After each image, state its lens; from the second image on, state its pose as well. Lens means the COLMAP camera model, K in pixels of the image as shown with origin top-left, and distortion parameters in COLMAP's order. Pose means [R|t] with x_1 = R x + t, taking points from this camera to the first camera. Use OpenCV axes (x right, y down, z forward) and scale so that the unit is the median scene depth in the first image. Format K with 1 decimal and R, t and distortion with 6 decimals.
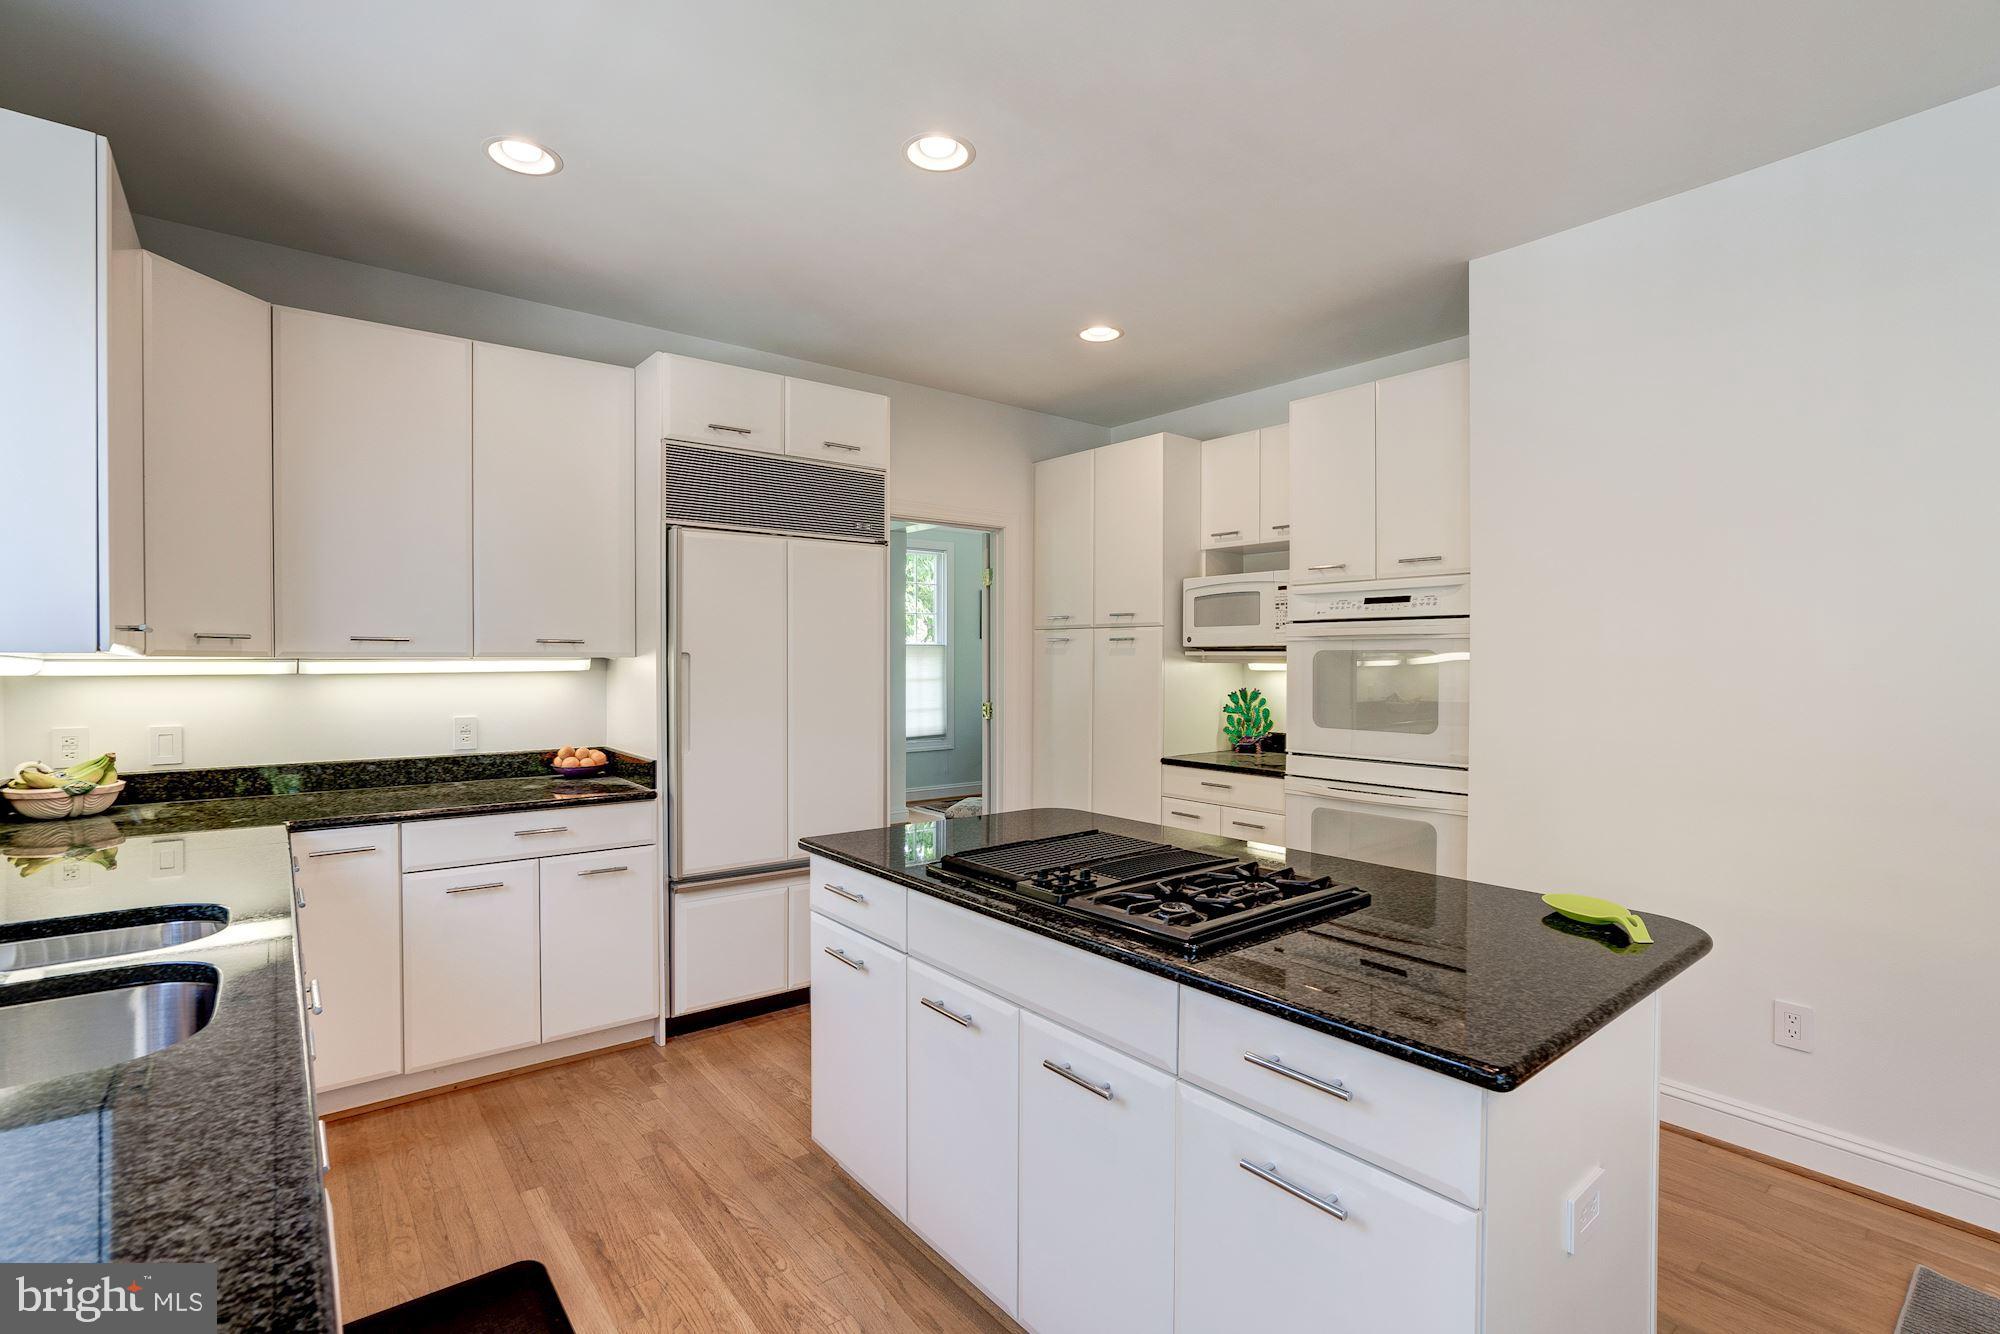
lens RADIAL K [[934.8, 0, 1000.0], [0, 934.8, 667.0], [0, 0, 1]] dist [-0.061909, 0.032105]
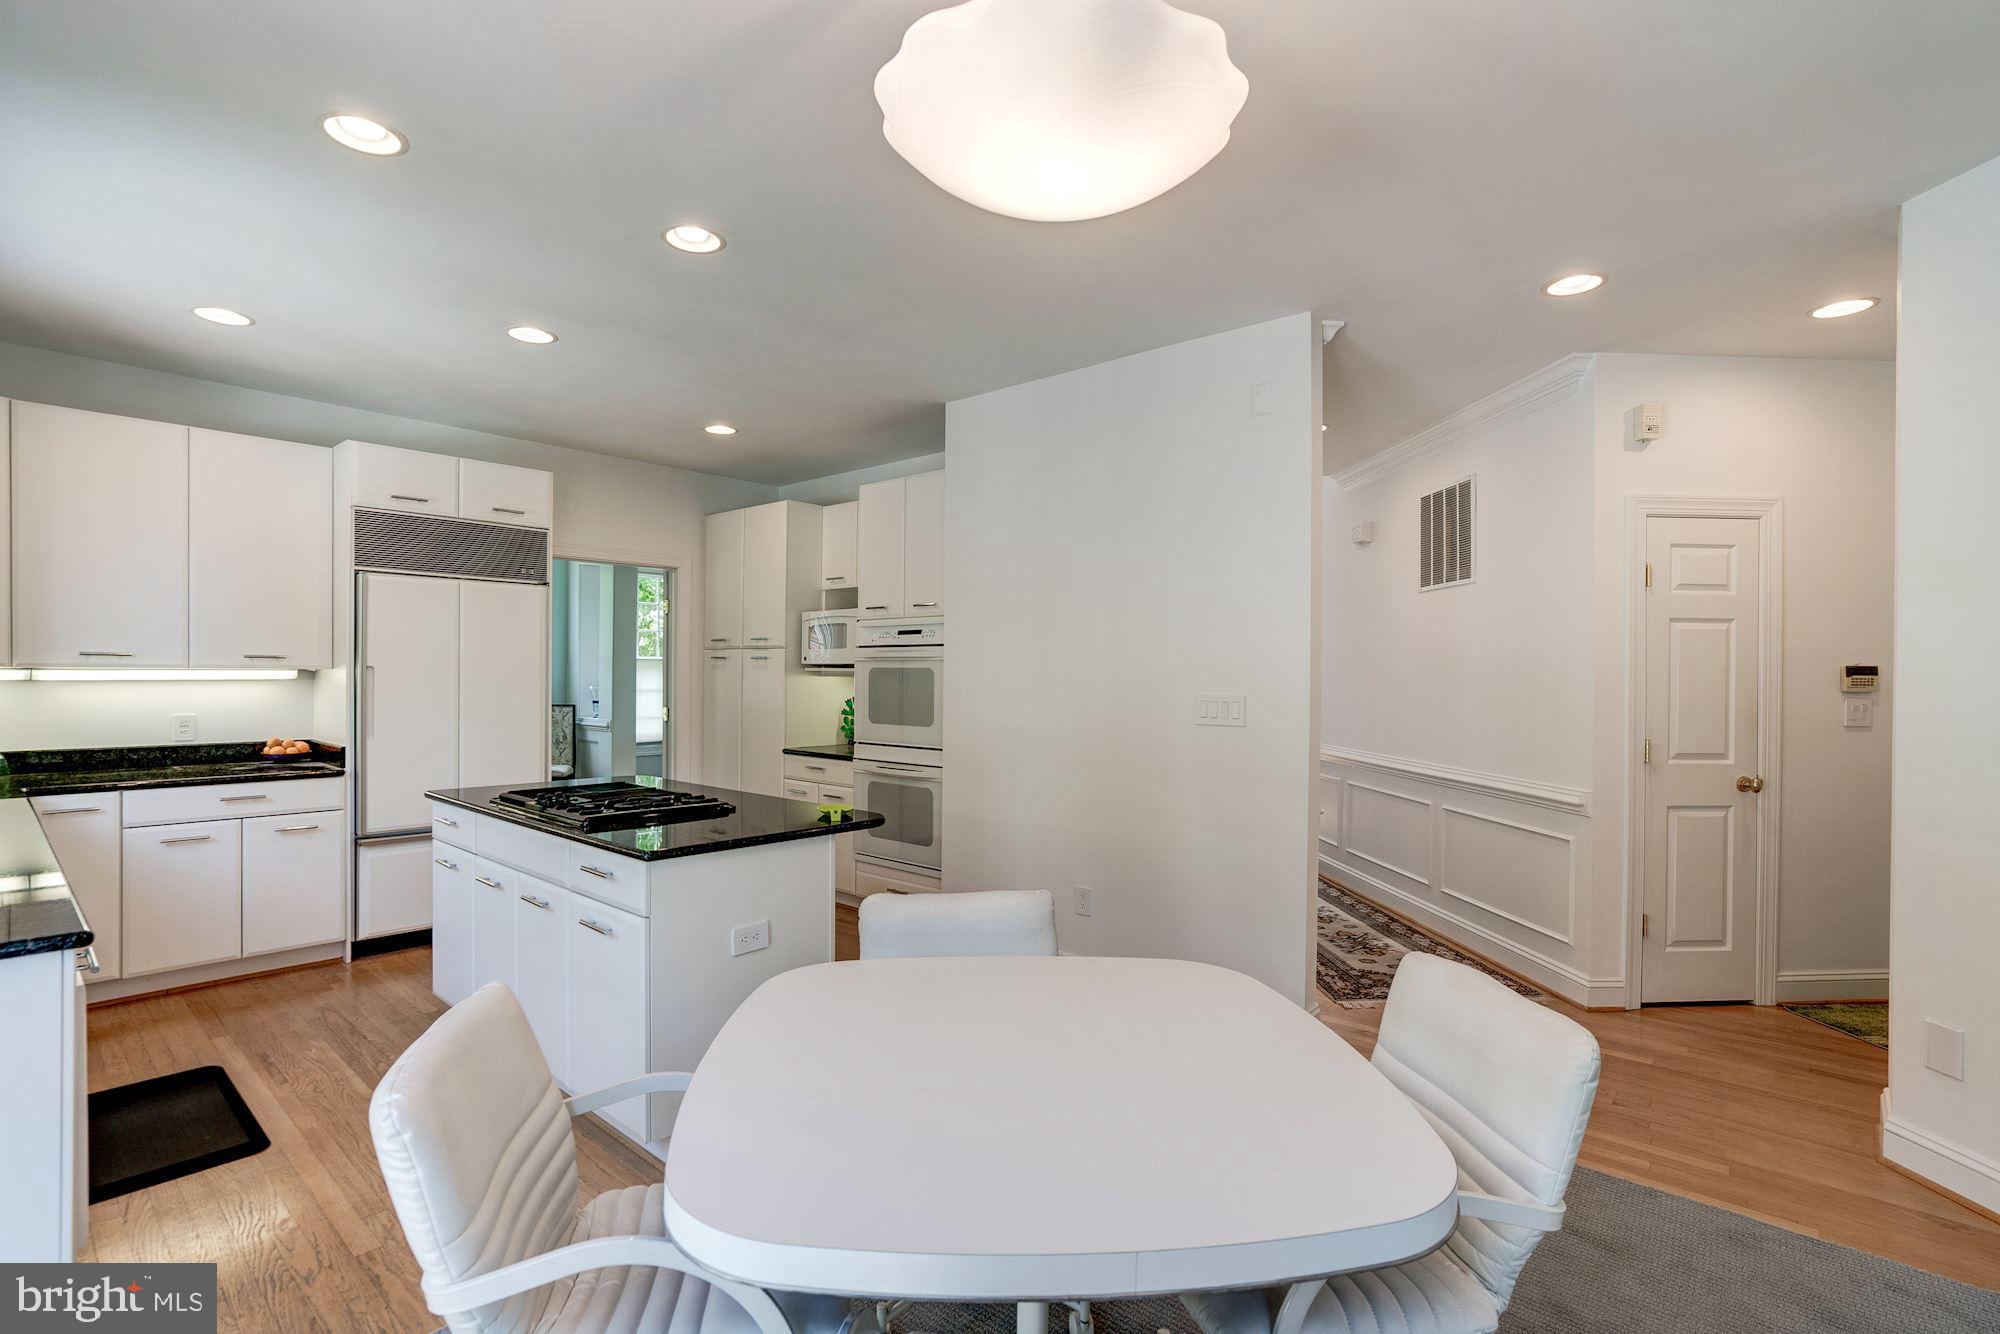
lens RADIAL K [[930.1, 0, 995.8], [0, 930.1, 678.3], [0, 0, 1]] dist [-0.050774, 0.021356]
pose [[0.983900, 0.005364, 0.178637, 0.307624], [-0.004620, 0.999979, -0.004582, 0.003878], [-0.178657, 0.003683, 0.983904, -0.445757]]
